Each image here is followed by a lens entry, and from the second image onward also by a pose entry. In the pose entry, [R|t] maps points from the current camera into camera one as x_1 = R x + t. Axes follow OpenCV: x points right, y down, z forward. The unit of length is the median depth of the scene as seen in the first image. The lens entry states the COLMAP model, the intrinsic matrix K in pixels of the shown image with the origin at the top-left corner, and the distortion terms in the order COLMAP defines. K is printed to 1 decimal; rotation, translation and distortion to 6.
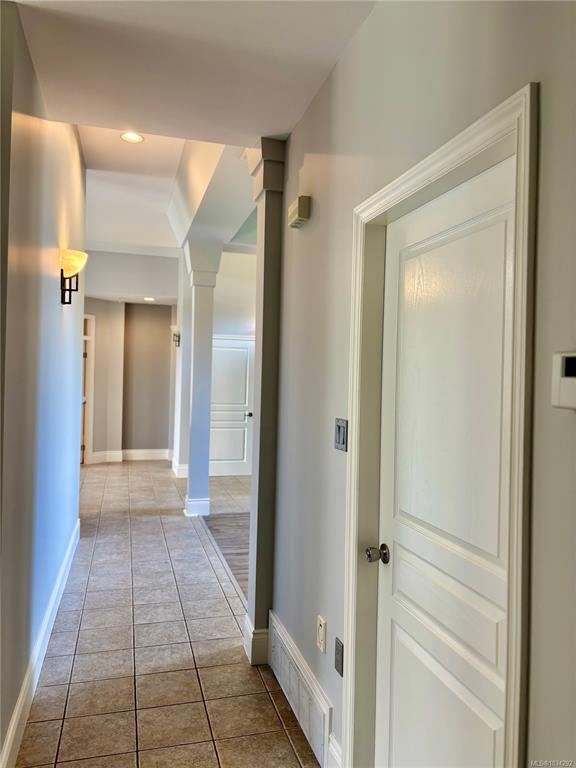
lens RADIAL K [[584.5, 0, 290.0], [0, 584.5, 383.4], [0, 0, 1]] dist [0.055472, -0.068302]
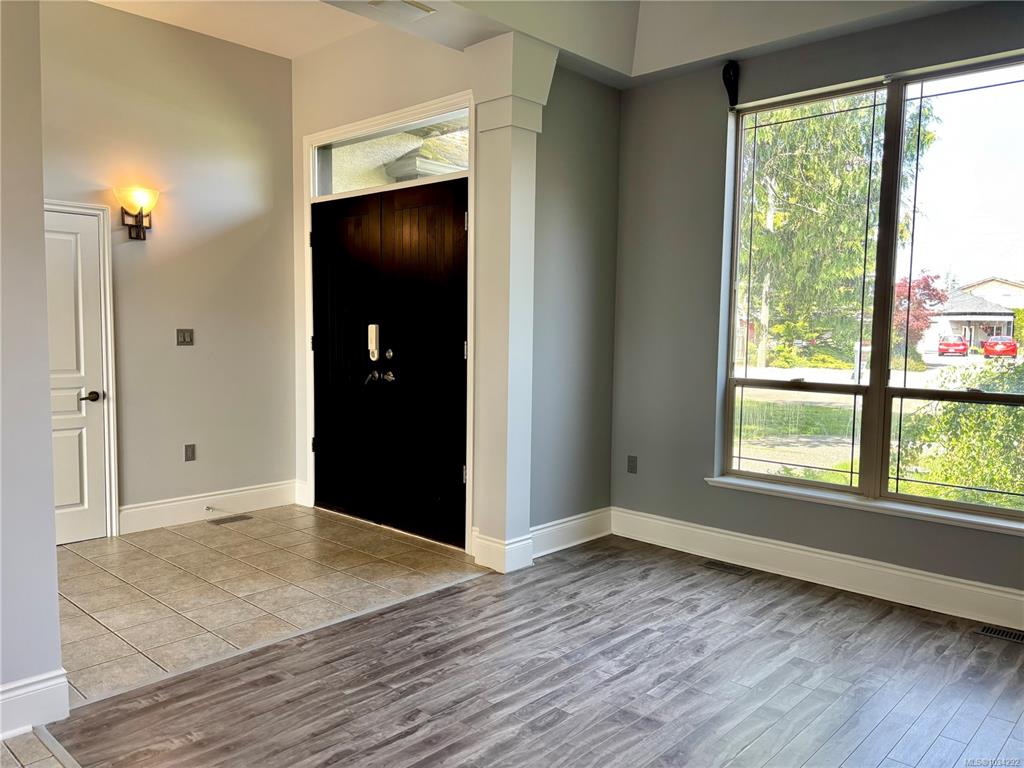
lens RADIAL K [[779.3, 0, 504.7], [0, 779.3, 386.4], [0, 0, 1]] dist [0.055472, -0.068302]
pose [[0.858694, -0.055153, 0.509512, -0.188832], [0.017131, 0.996726, 0.079021, 0.011929], [-0.512202, -0.059127, 0.856828, 0.668818]]
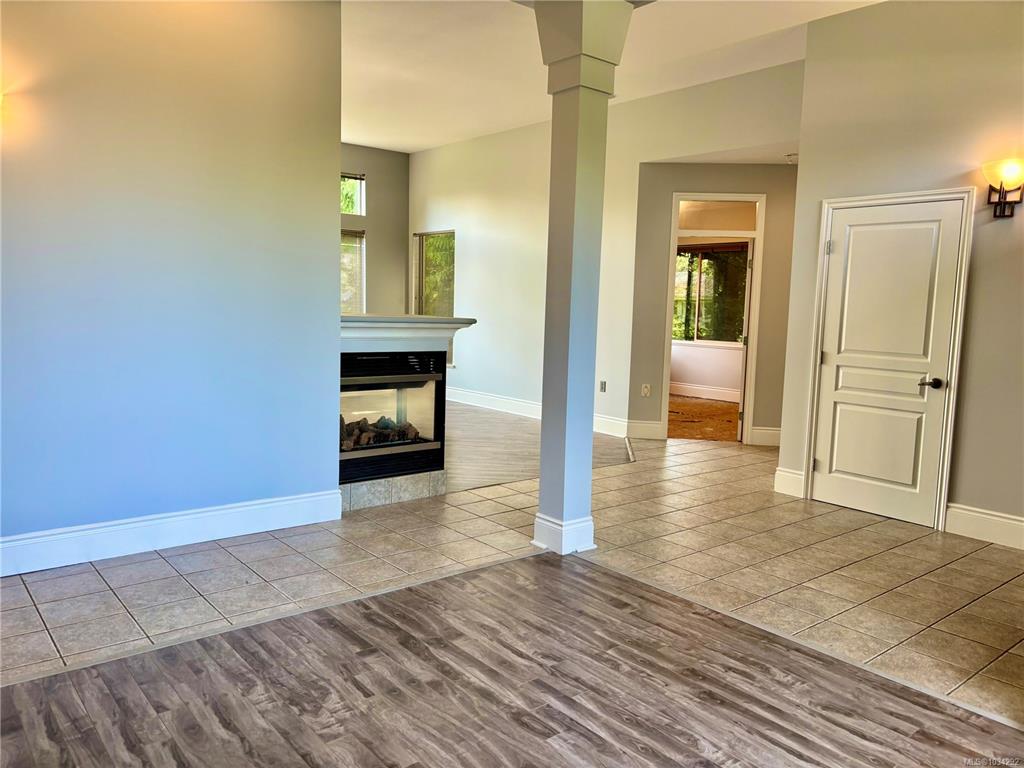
lens RADIAL K [[779.3, 0, 508.0], [0, 779.3, 381.4], [0, 0, 1]] dist [0.055472, -0.068302]
pose [[0.396502, 0.086020, -0.913995, 0.583969], [-0.033856, 0.996293, 0.079078, 0.032362], [0.917409, -0.000411, 0.397945, 0.910361]]
